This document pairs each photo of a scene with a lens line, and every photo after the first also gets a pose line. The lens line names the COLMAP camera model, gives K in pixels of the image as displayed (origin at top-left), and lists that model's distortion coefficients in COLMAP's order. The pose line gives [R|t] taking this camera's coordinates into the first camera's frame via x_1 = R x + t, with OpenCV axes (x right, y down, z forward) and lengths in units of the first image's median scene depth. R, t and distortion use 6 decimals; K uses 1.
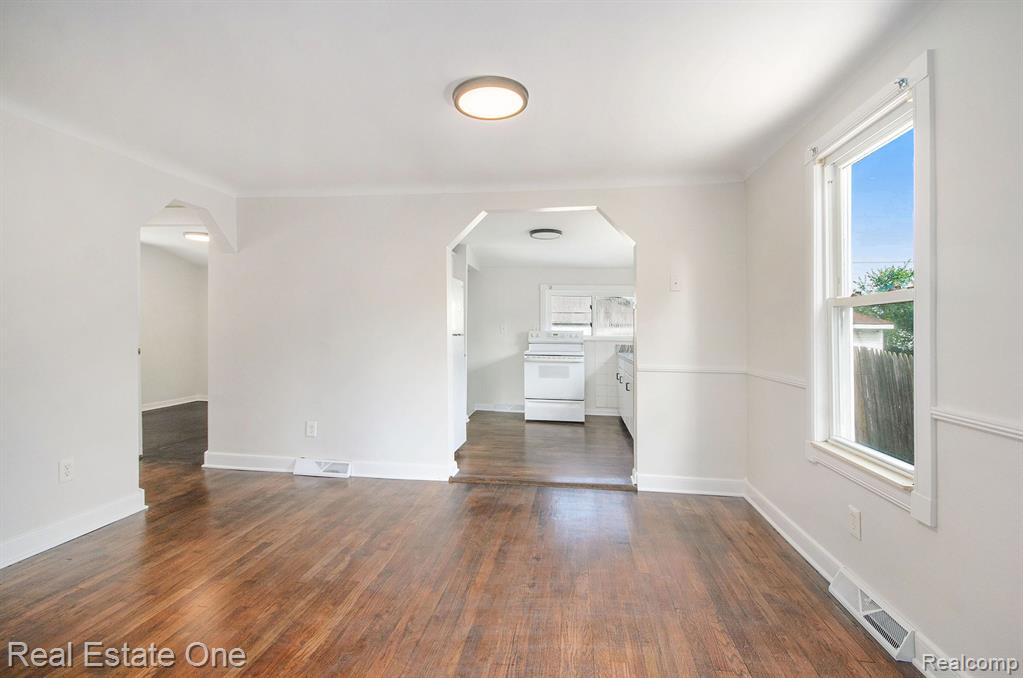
lens RADIAL K [[459.0, 0, 507.5], [0, 459.0, 332.0], [0, 0, 1]] dist [-0.000260, 0.000013]
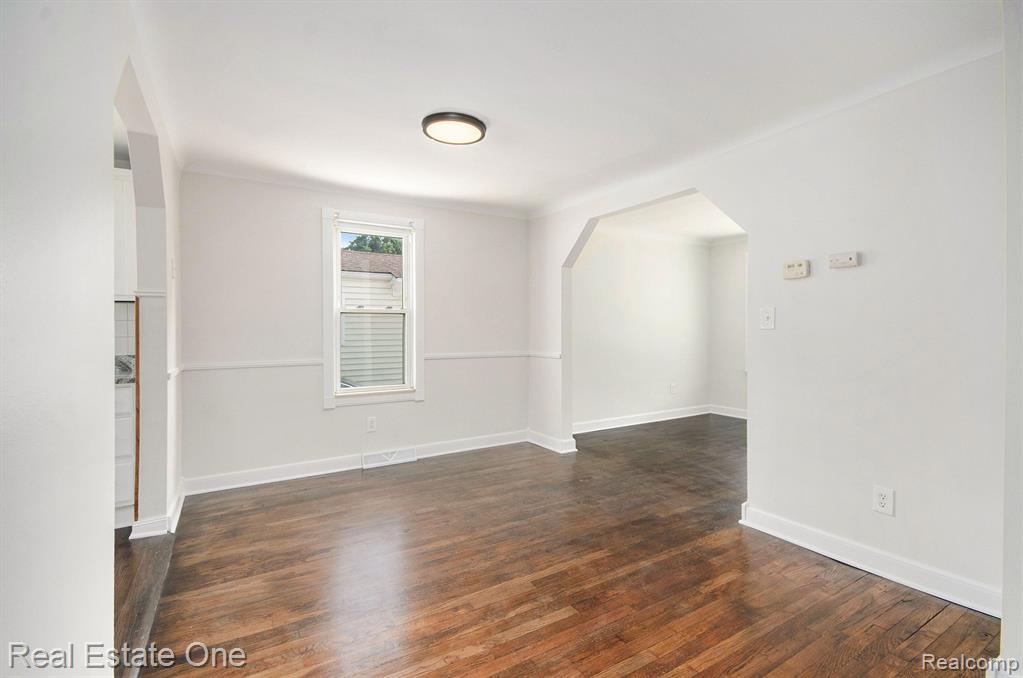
lens RADIAL K [[459.0, 0, 508.4], [0, 459.0, 332.0], [0, 0, 1]] dist [-0.000260, 0.000013]
pose [[-0.626953, -0.013538, 0.778939, -1.135727], [-0.003103, 0.999884, 0.014880, -0.012132], [-0.779051, 0.006912, -0.626923, 1.776239]]
